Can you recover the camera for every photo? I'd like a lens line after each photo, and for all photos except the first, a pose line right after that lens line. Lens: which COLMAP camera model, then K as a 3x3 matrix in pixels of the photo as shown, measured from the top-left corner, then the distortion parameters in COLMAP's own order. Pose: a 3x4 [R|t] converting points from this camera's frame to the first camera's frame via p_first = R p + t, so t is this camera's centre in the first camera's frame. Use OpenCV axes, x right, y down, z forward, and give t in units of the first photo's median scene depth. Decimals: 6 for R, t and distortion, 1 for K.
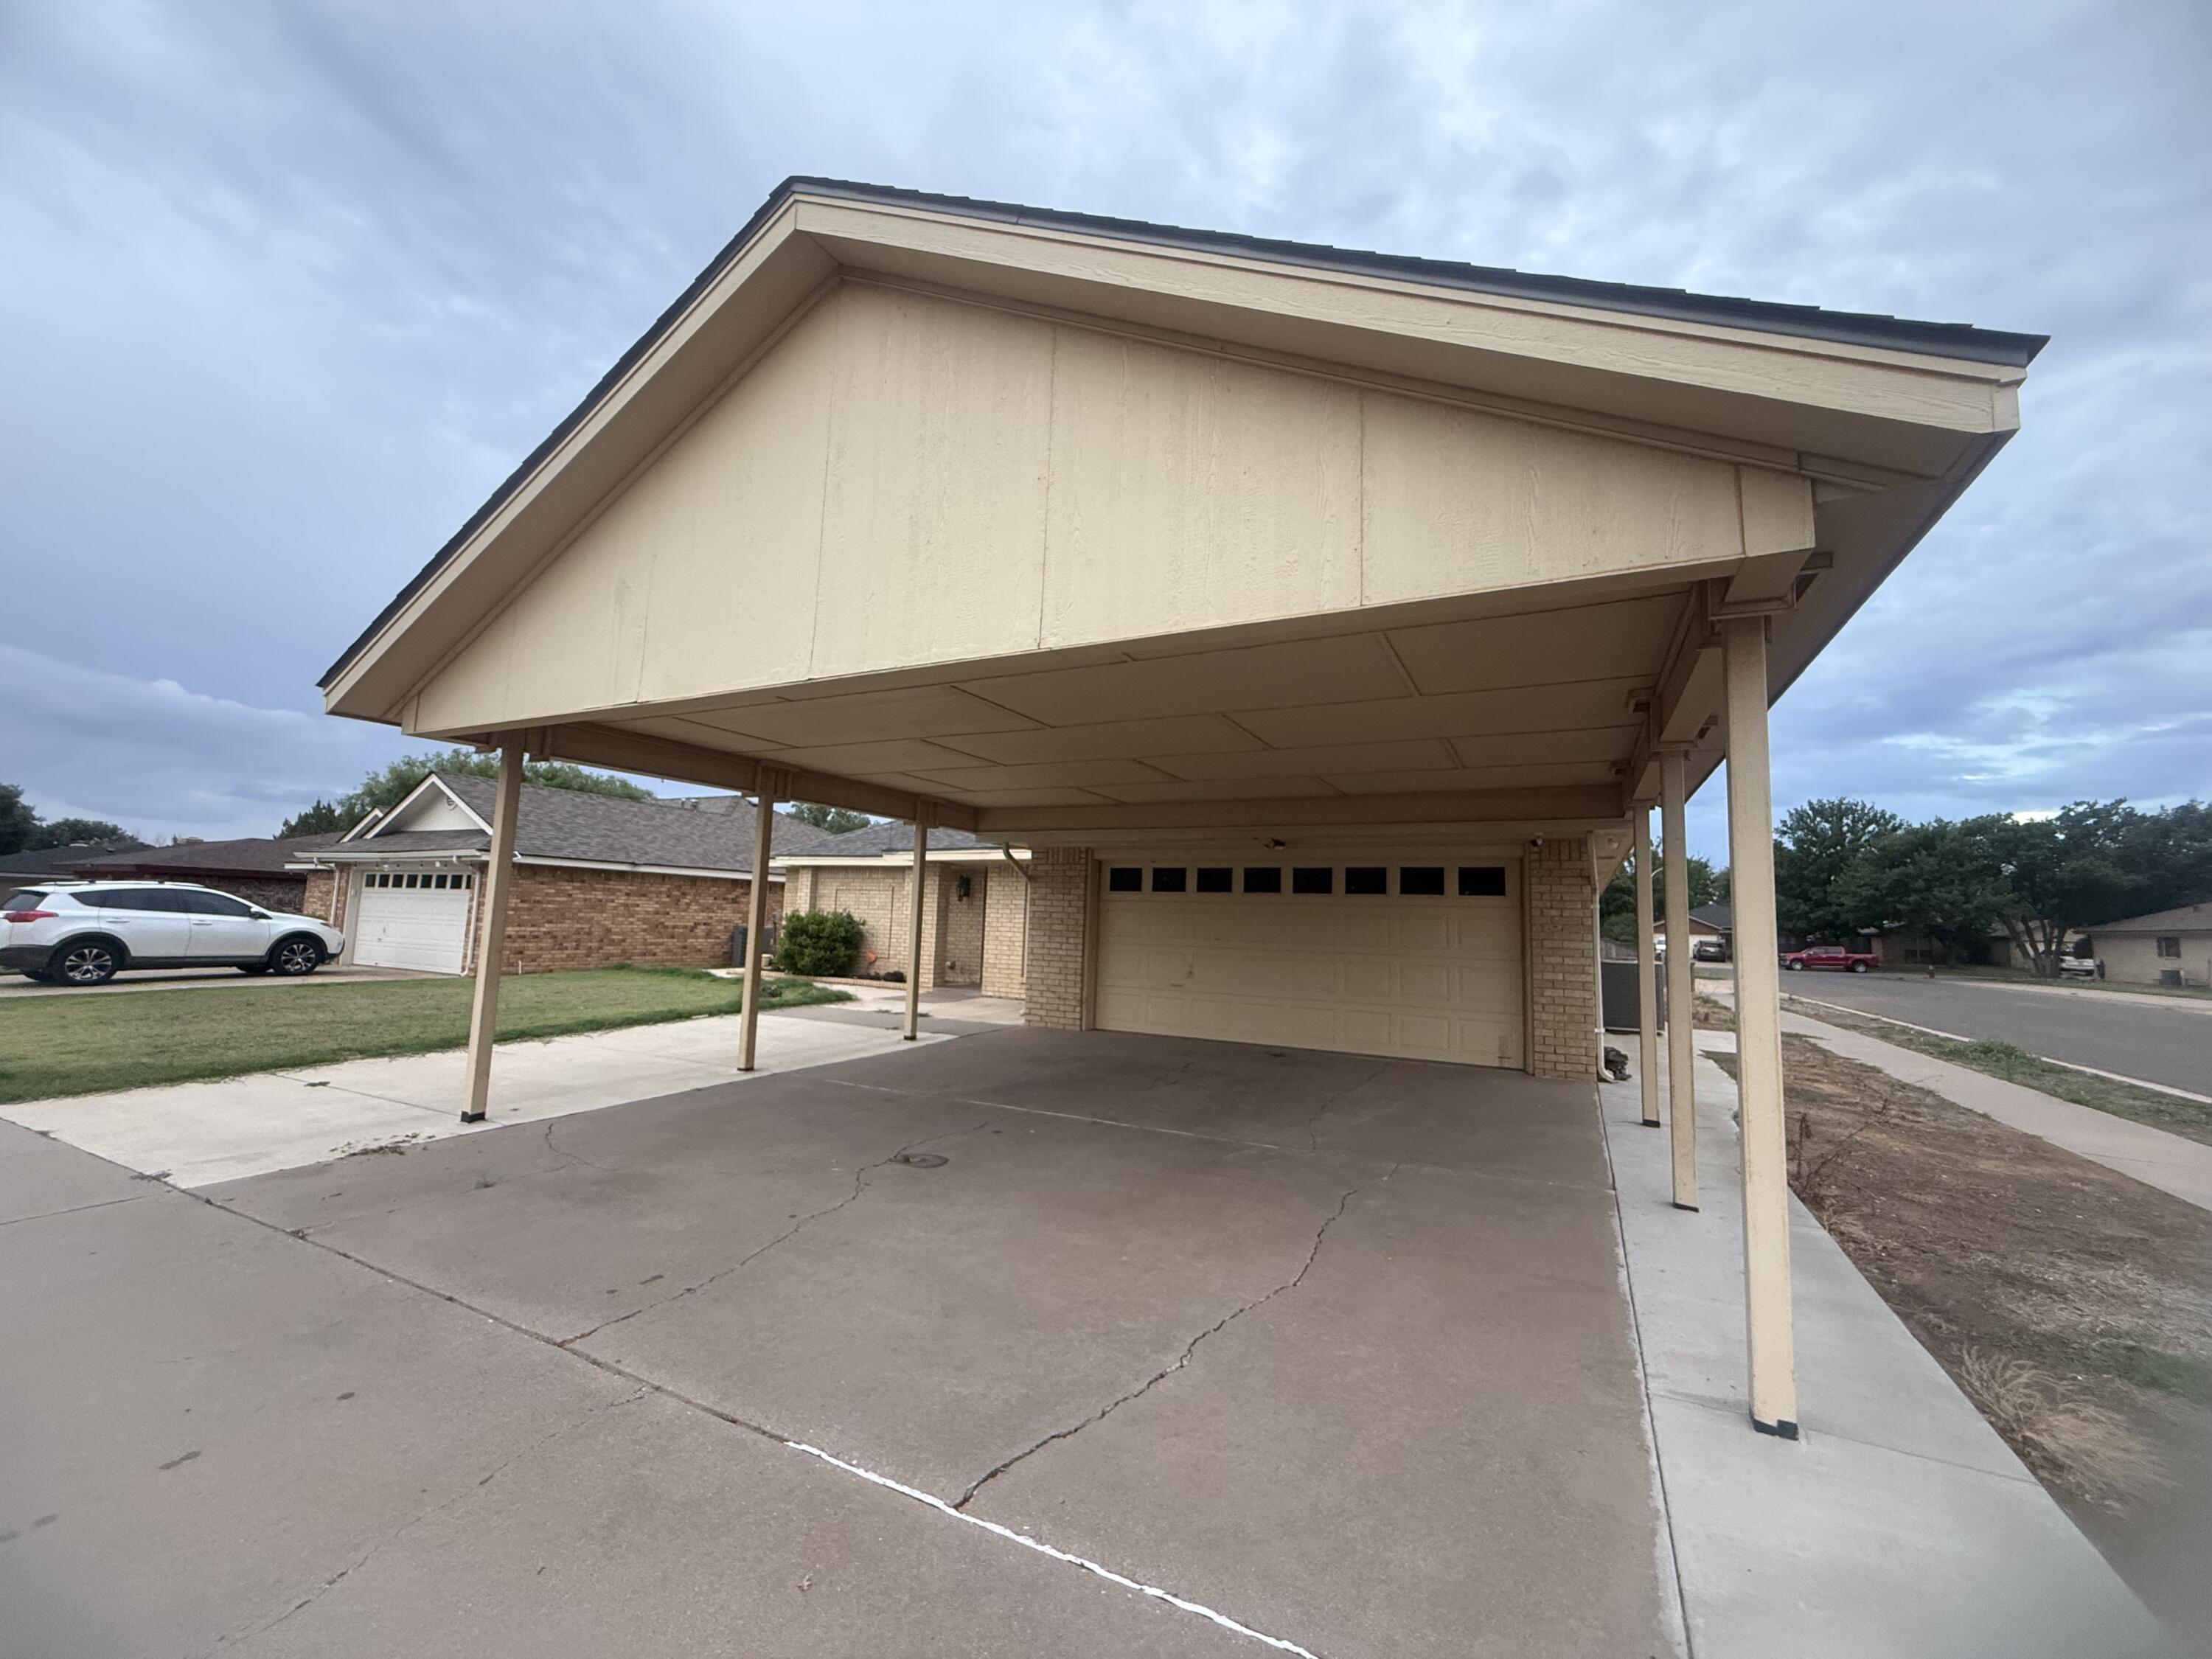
lens RADIAL K [[878.2, 0, 1098.3], [0, 878.2, 821.6], [0, 0, 1]] dist [-0.001788, 0.000536]
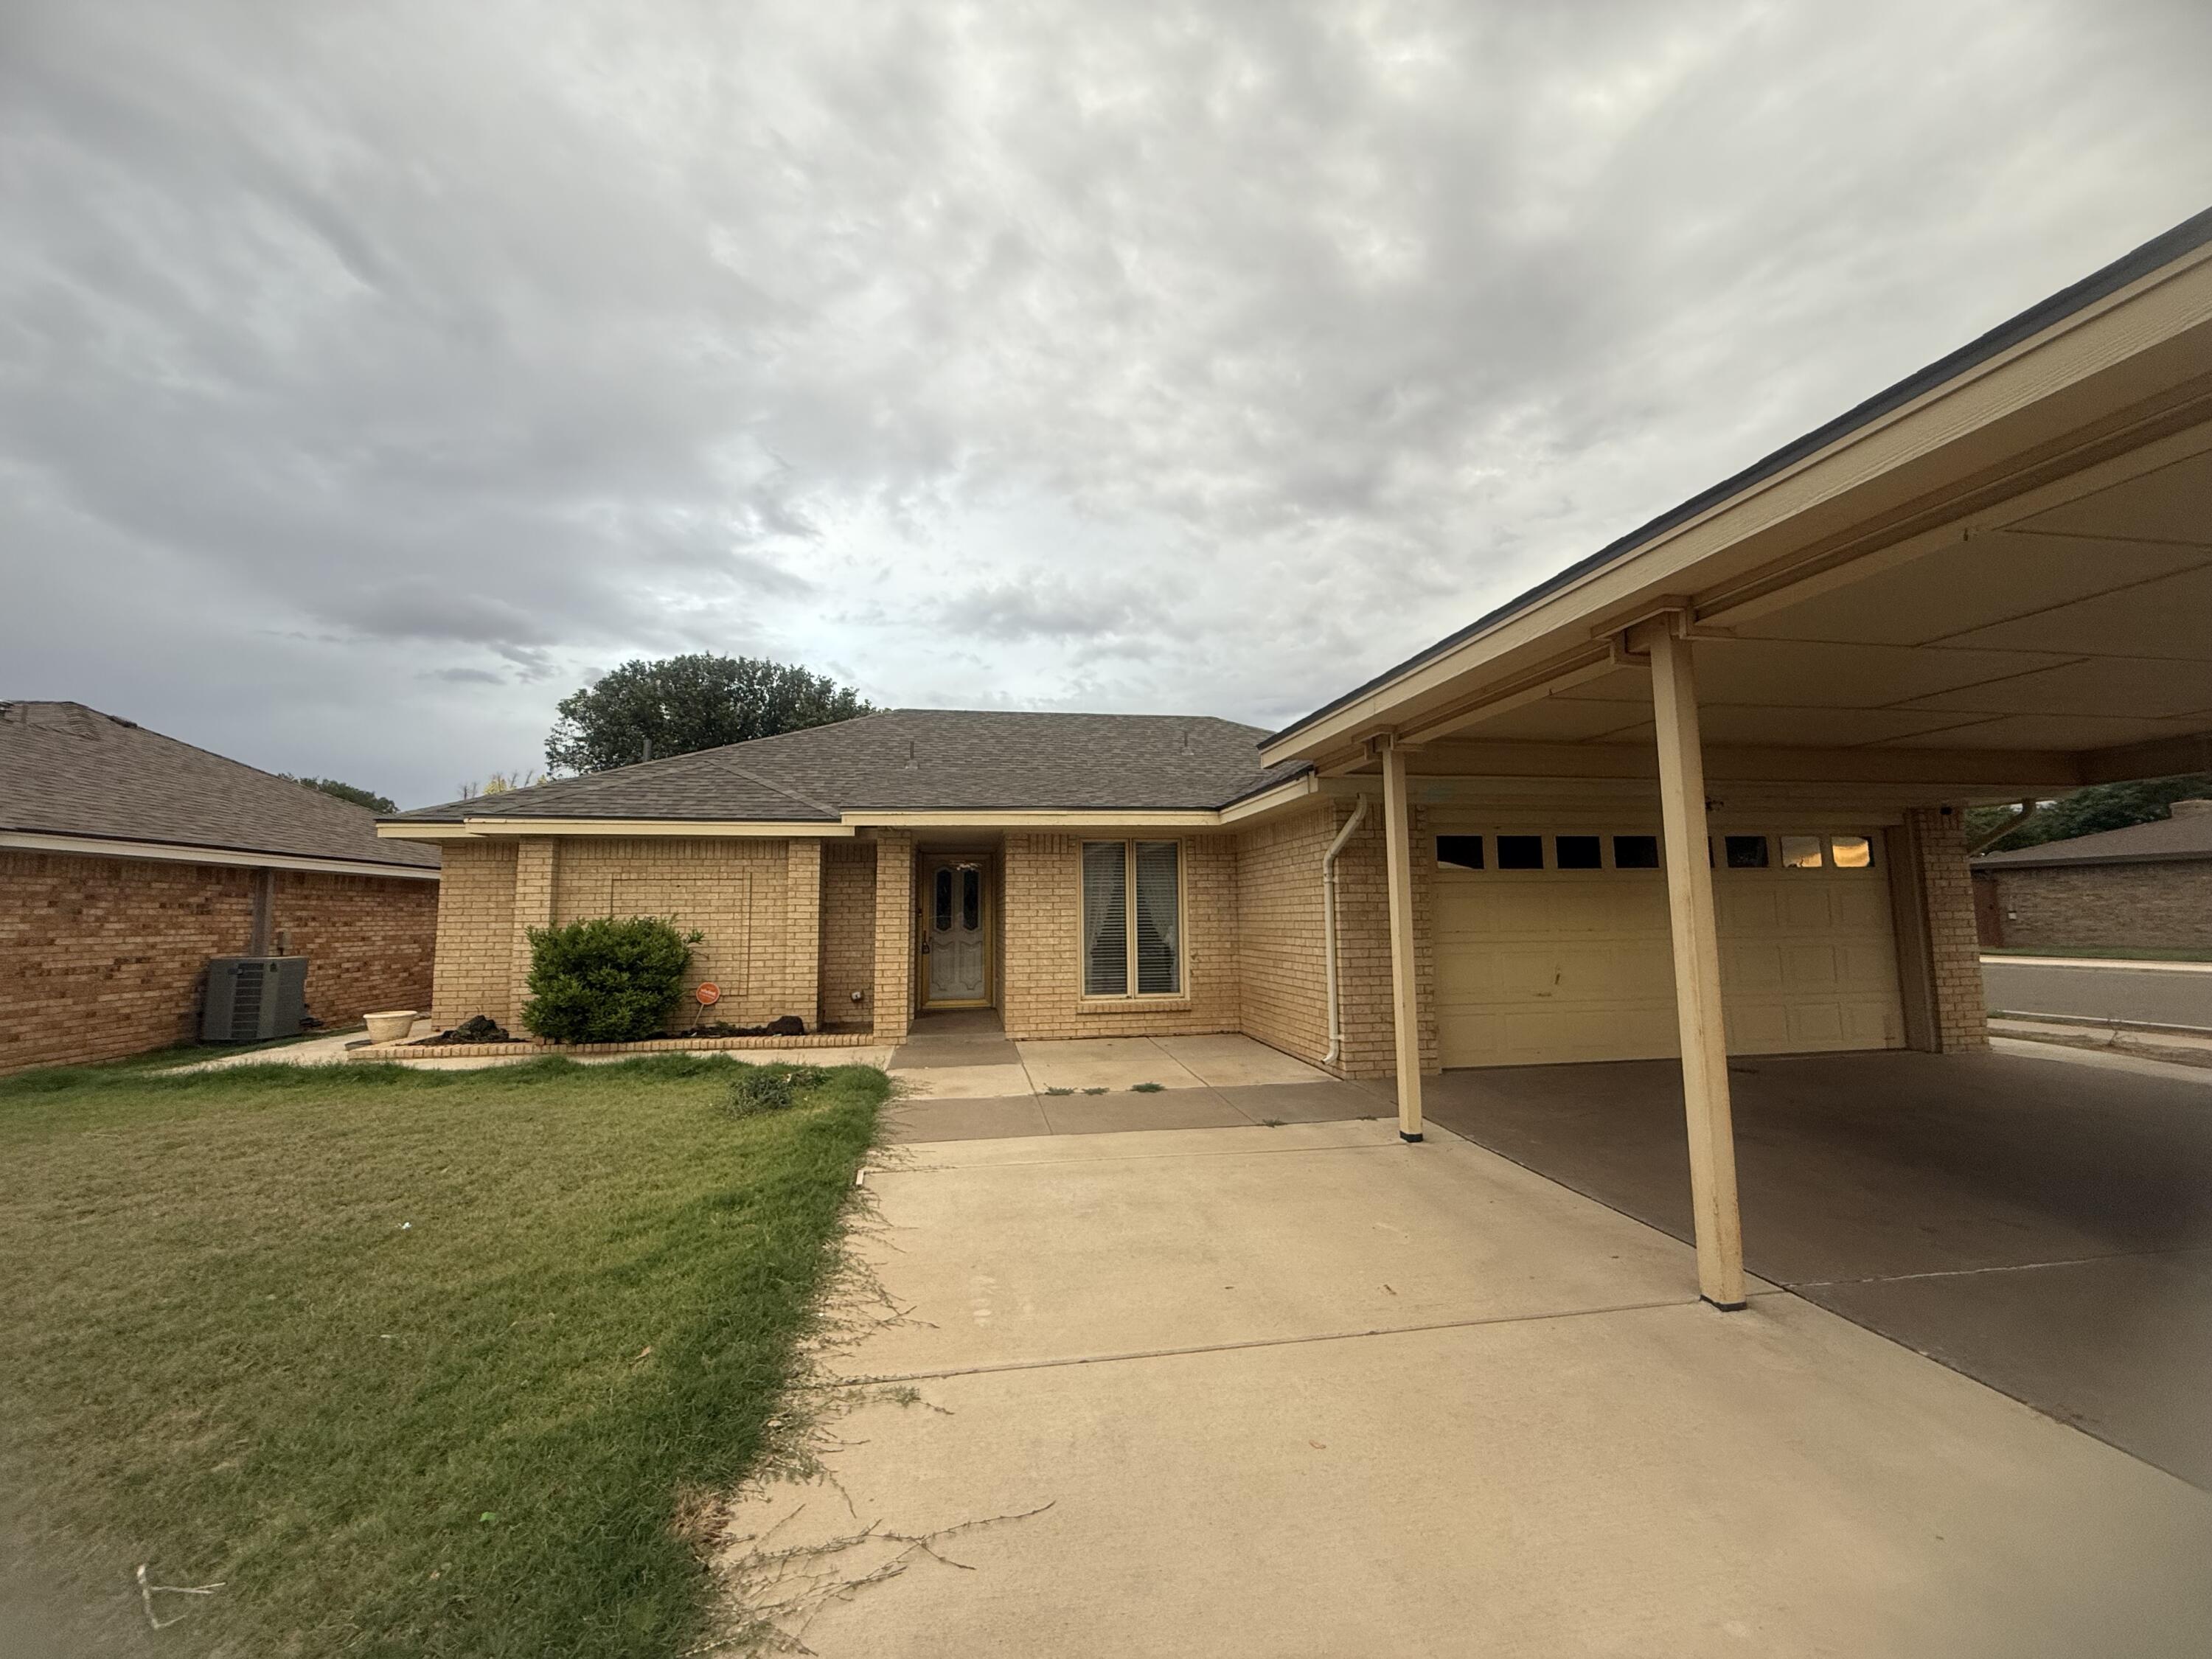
lens RADIAL K [[878.2, 0, 1115.6], [0, 878.2, 829.4], [0, 0, 1]] dist [-0.001788, 0.000536]
pose [[0.796803, 0.019235, 0.603933, -0.397045], [-0.031600, 0.999452, 0.009859, 0.031909], [-0.603412, -0.026940, 0.796974, 0.389747]]
